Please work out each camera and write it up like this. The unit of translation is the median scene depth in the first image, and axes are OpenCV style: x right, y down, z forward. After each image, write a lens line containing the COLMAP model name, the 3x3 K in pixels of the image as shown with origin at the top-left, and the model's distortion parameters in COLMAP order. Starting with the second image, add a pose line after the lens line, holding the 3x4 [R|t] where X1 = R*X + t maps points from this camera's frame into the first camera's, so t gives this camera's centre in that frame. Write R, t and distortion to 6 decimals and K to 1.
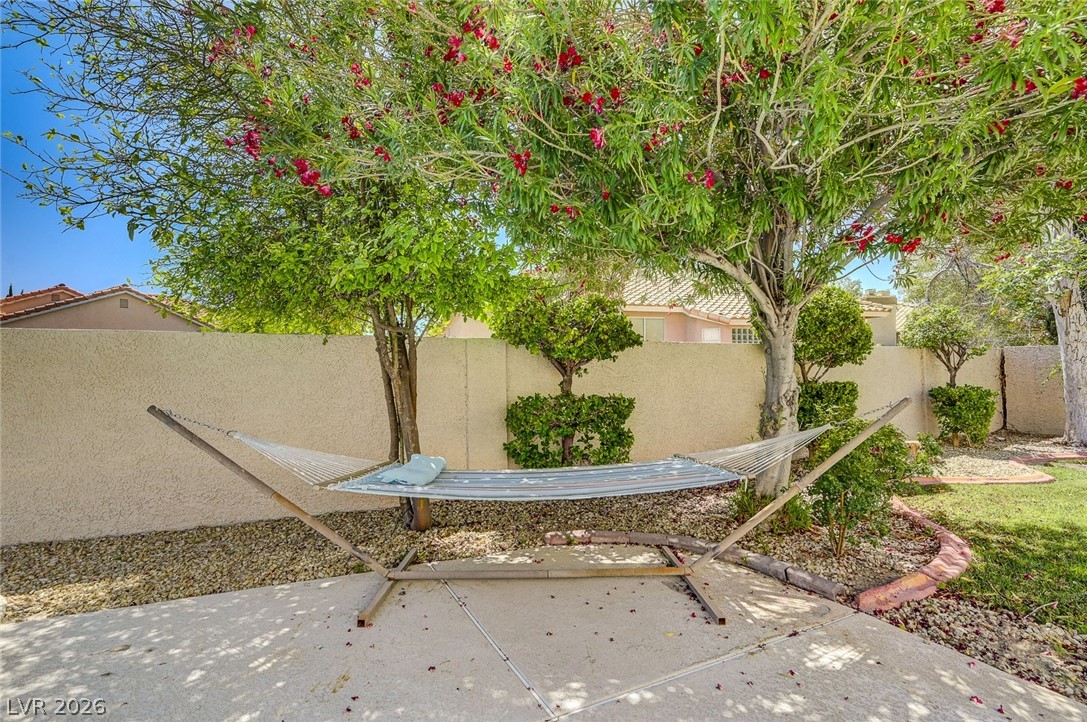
lens RADIAL K [[538.5, 0, 545.3], [0, 538.5, 368.4], [0, 0, 1]] dist [0.003361, -0.000787]
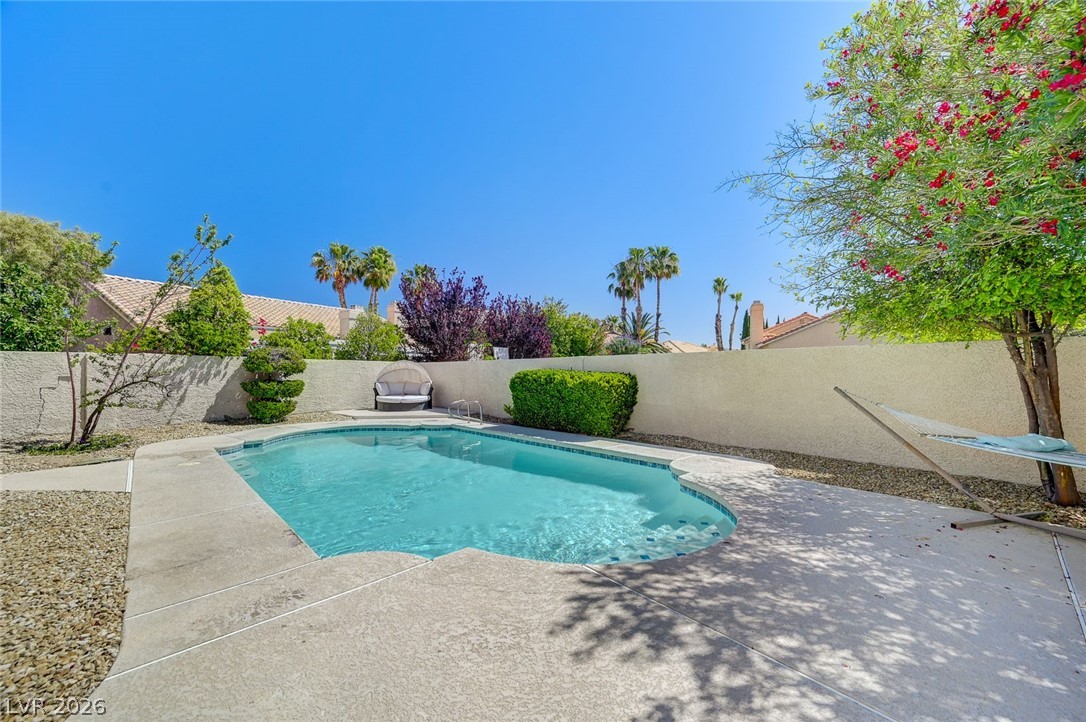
lens RADIAL K [[427.8, 0, 544.5], [0, 427.8, 363.7], [0, 0, 1]] dist [0.002407, 0.000123]
pose [[0.284925, -0.013805, -0.958450, 0.304034], [0.005532, 0.999903, -0.012758, 0.000380], [0.958534, -0.001668, 0.284974, -0.297111]]
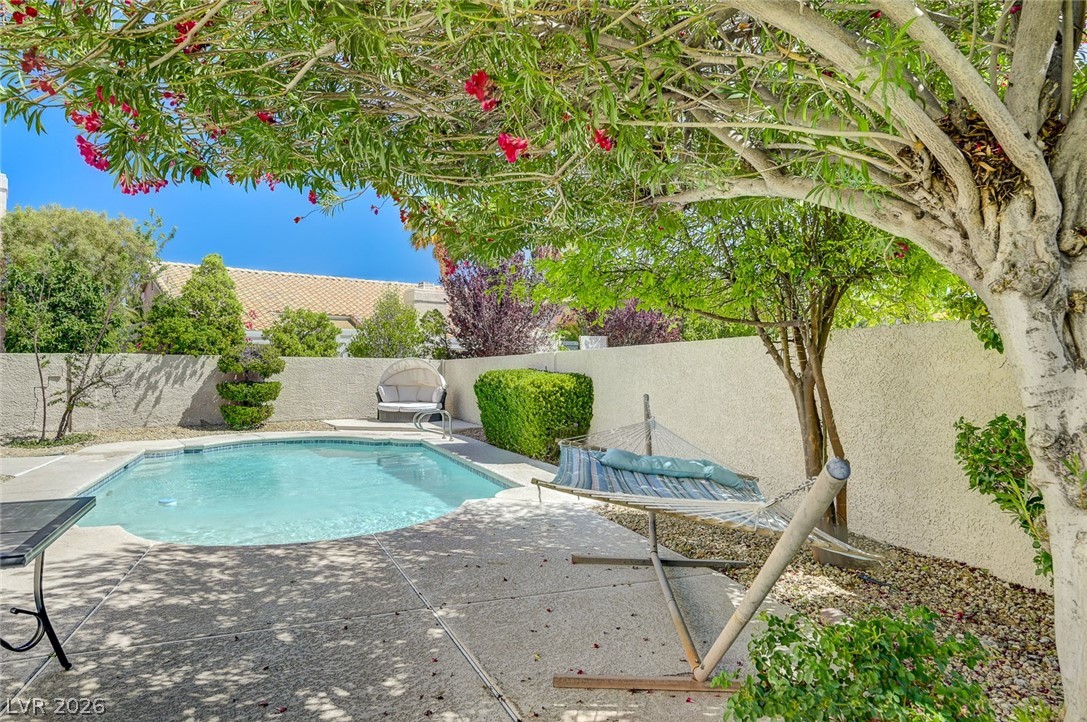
lens RADIAL K [[692.2, 0, 550.3], [0, 692.2, 367.5], [0, 0, 1]] dist [-0.003056, -0.000752]
pose [[-0.089576, -0.000303, -0.995980, 0.743434], [0.007080, 0.999974, -0.000941, -0.001423], [0.995955, -0.007136, -0.089572, 0.559612]]
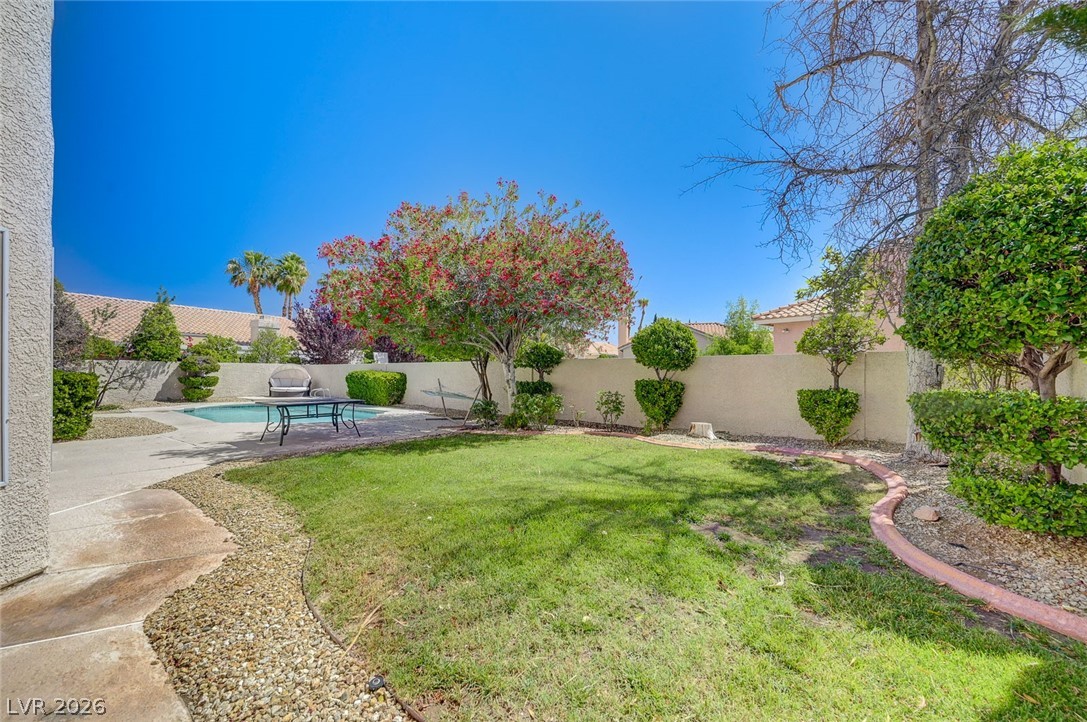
lens RADIAL K [[471.0, 0, 545.5], [0, 471.0, 368.6], [0, 0, 1]] dist [0.001598, 0.000260]
pose [[0.373317, 0.001705, -0.927702, 2.340082], [-0.000381, 0.999999, 0.001684, -0.018661], [0.927704, -0.000276, 0.373318, 0.167938]]
